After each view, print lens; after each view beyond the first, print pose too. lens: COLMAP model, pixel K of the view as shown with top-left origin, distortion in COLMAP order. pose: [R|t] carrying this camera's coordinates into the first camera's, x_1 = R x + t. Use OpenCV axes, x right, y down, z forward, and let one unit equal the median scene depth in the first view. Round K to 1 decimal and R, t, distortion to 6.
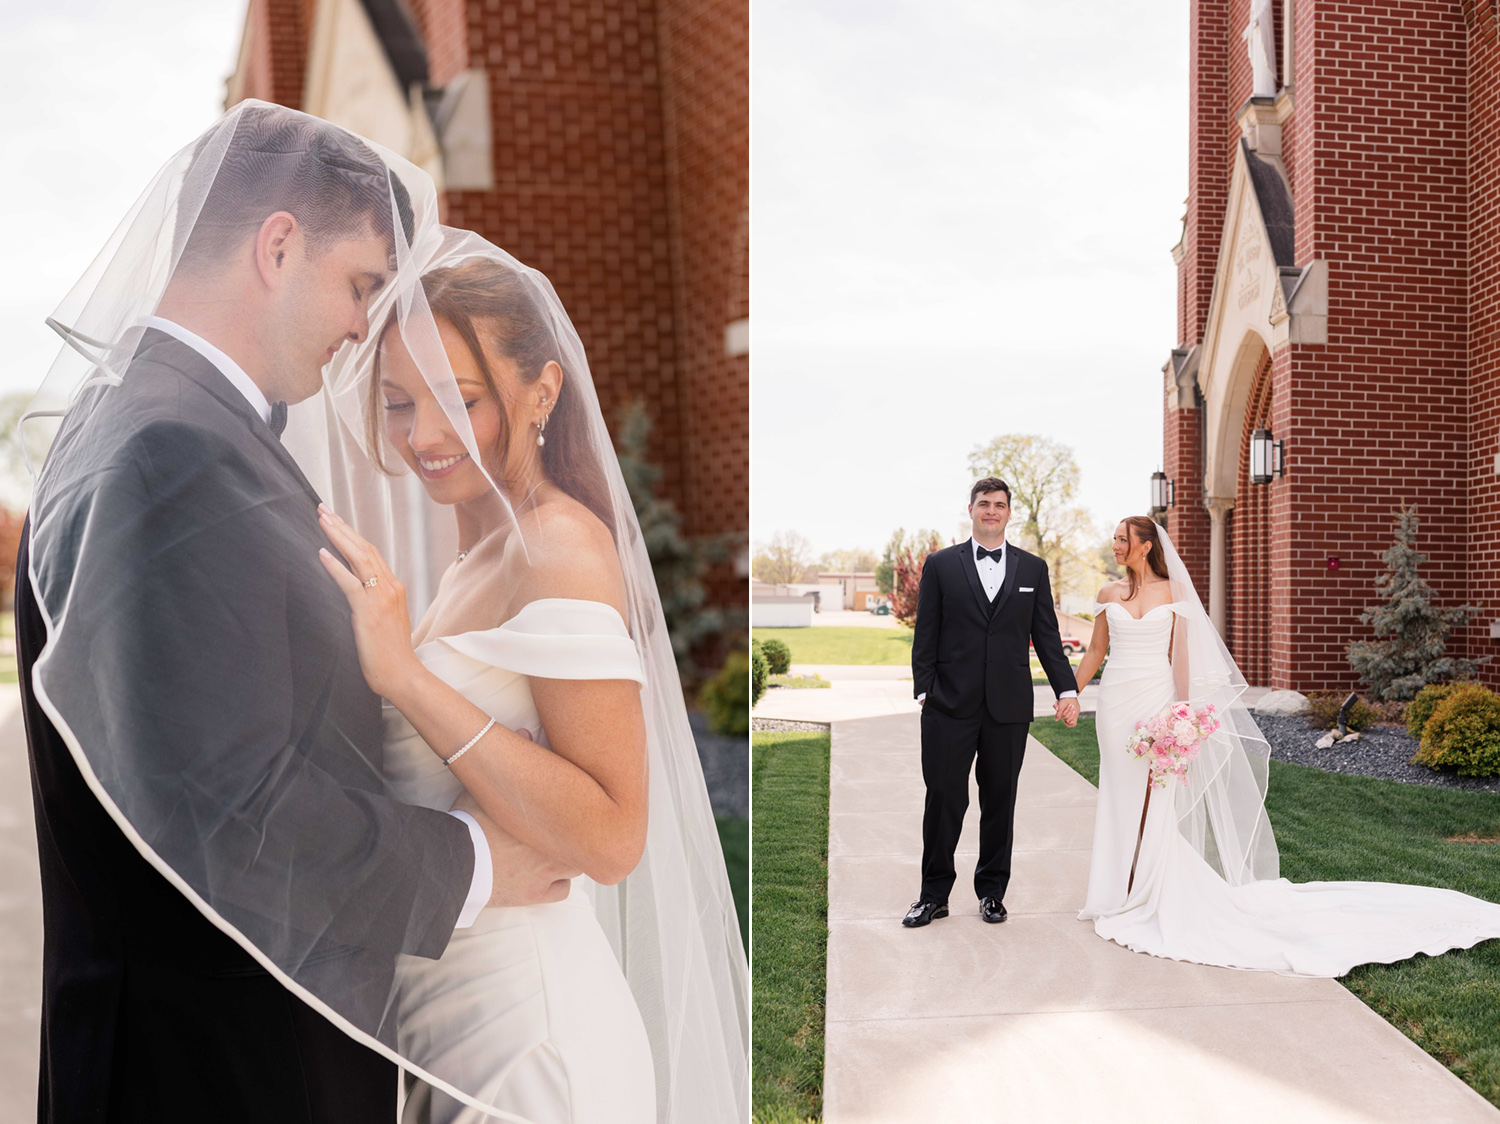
lens RADIAL K [[1580.0, 0, 1086.6], [0, 1580.0, 532.6], [0, 0, 1]] dist [0.005624, -0.010041]
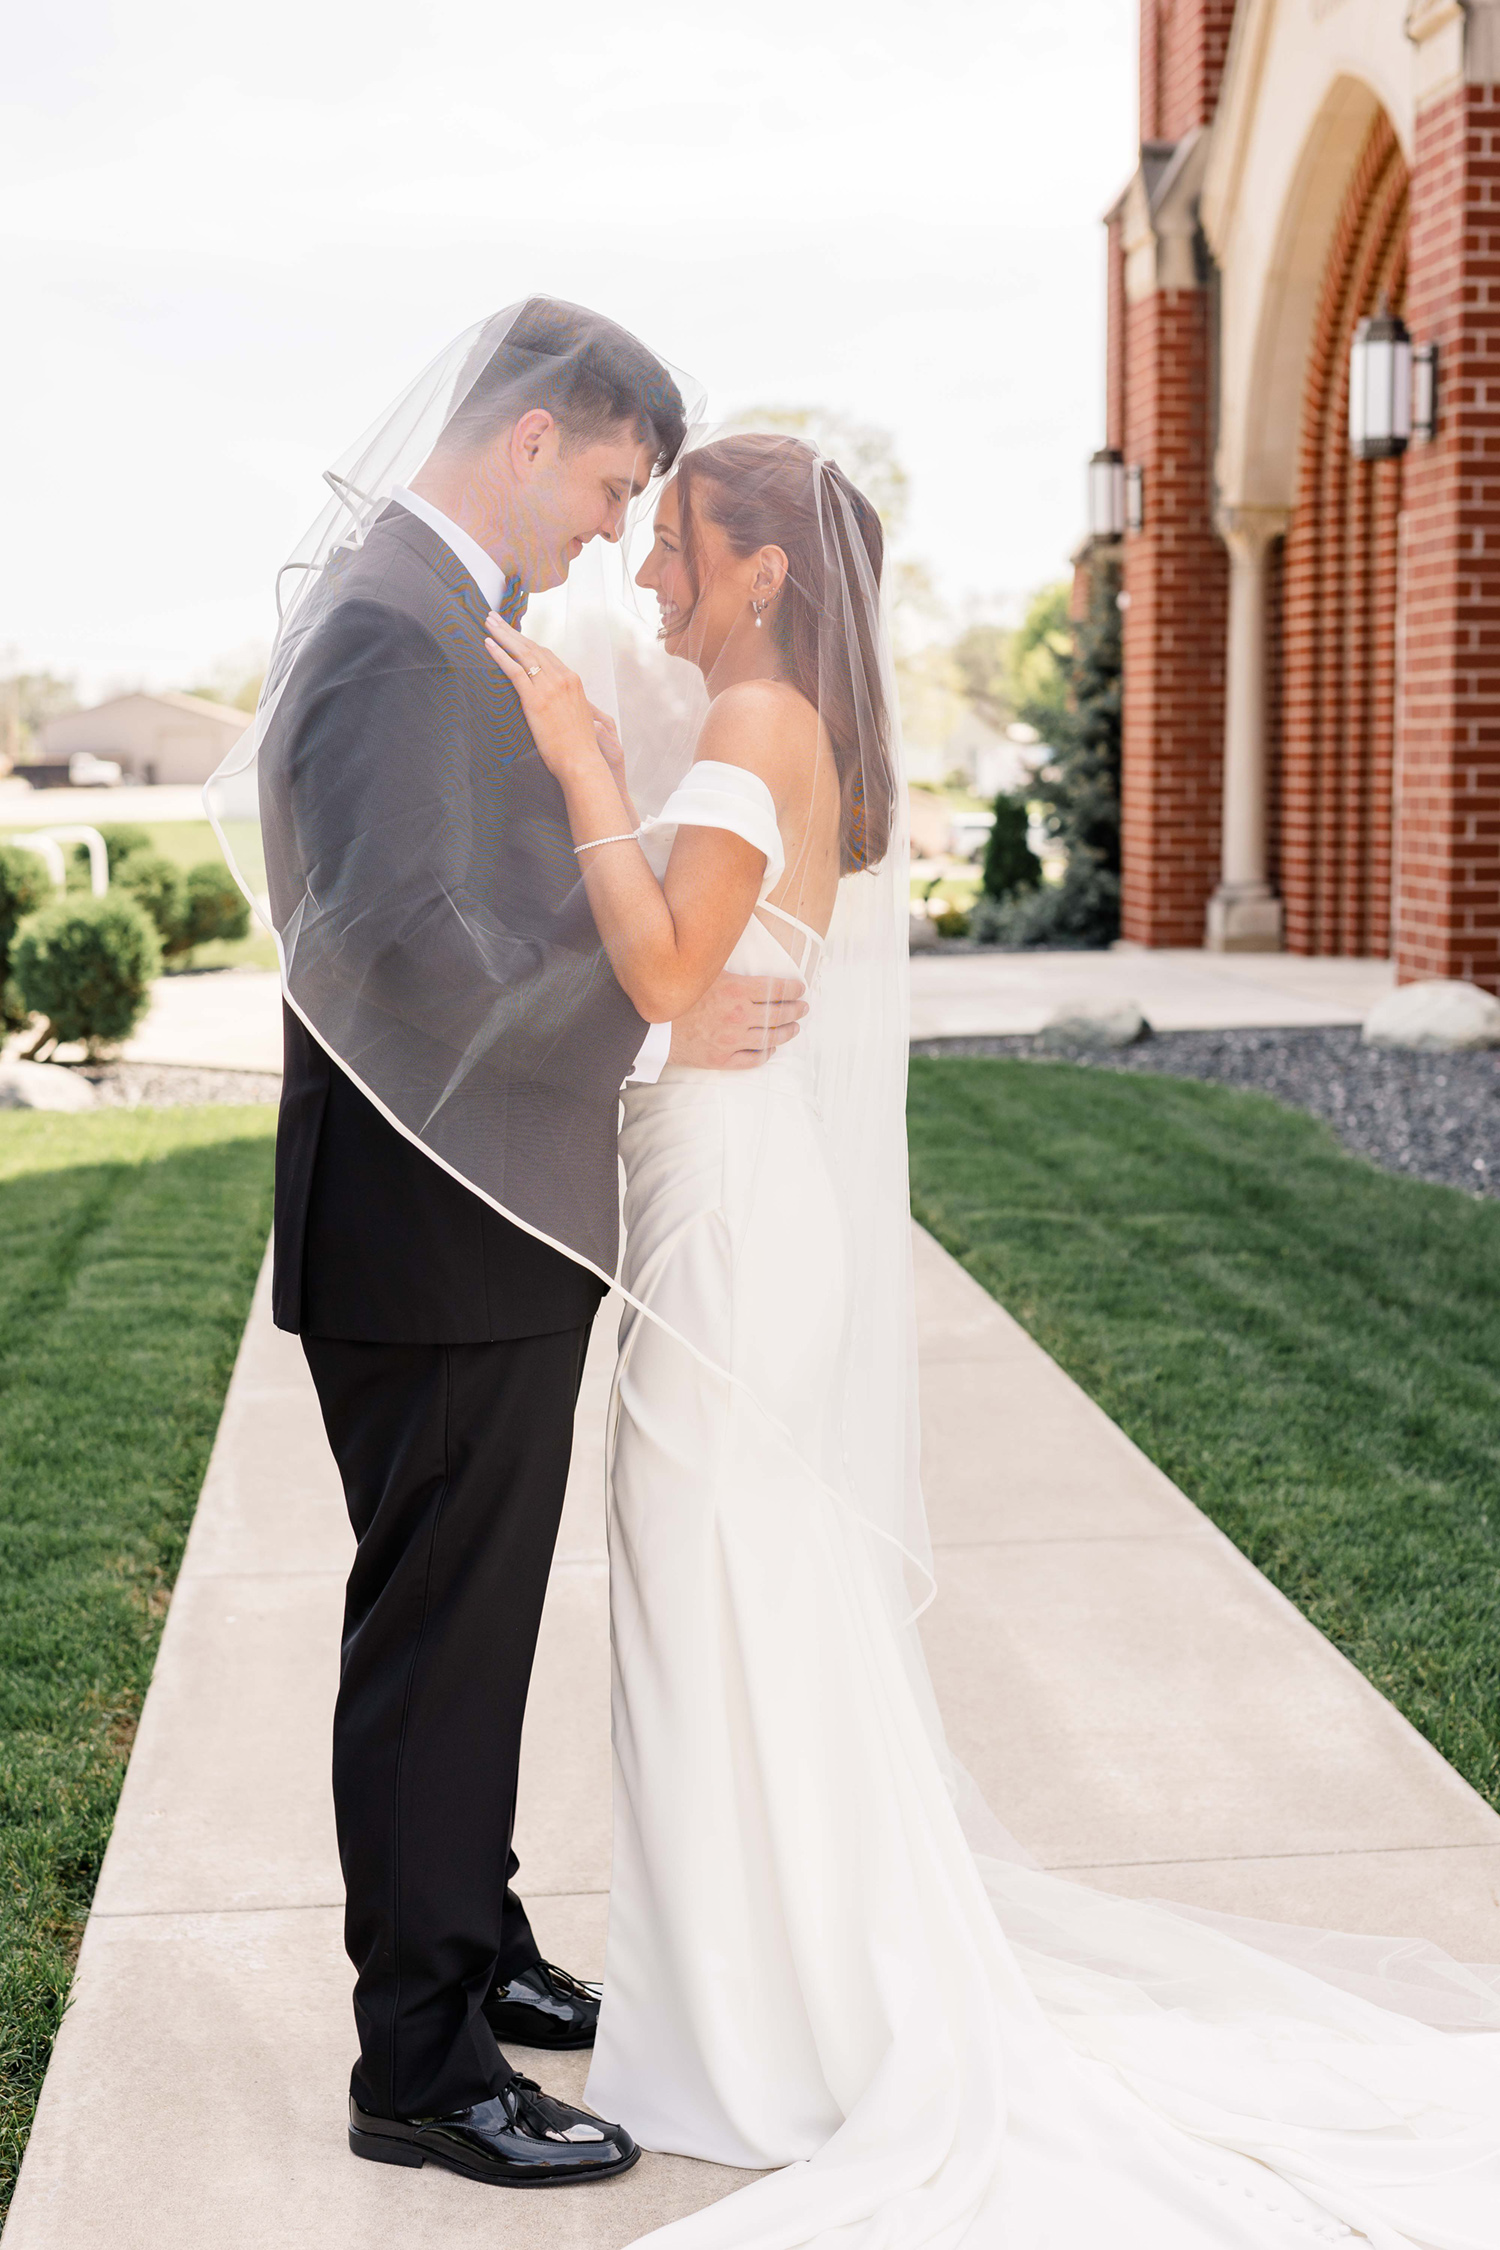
lens RADIAL K [[3177.2, 0, 715.7], [0, 3177.2, 1157.1], [0, 0, 1]] dist [0.001347, 0.032639]
pose [[0.997752, -0.007209, -0.066625, -0.003534], [0.018323, 0.985660, 0.167744, 0.004793], [0.064460, -0.168588, 0.983577, 0.176685]]
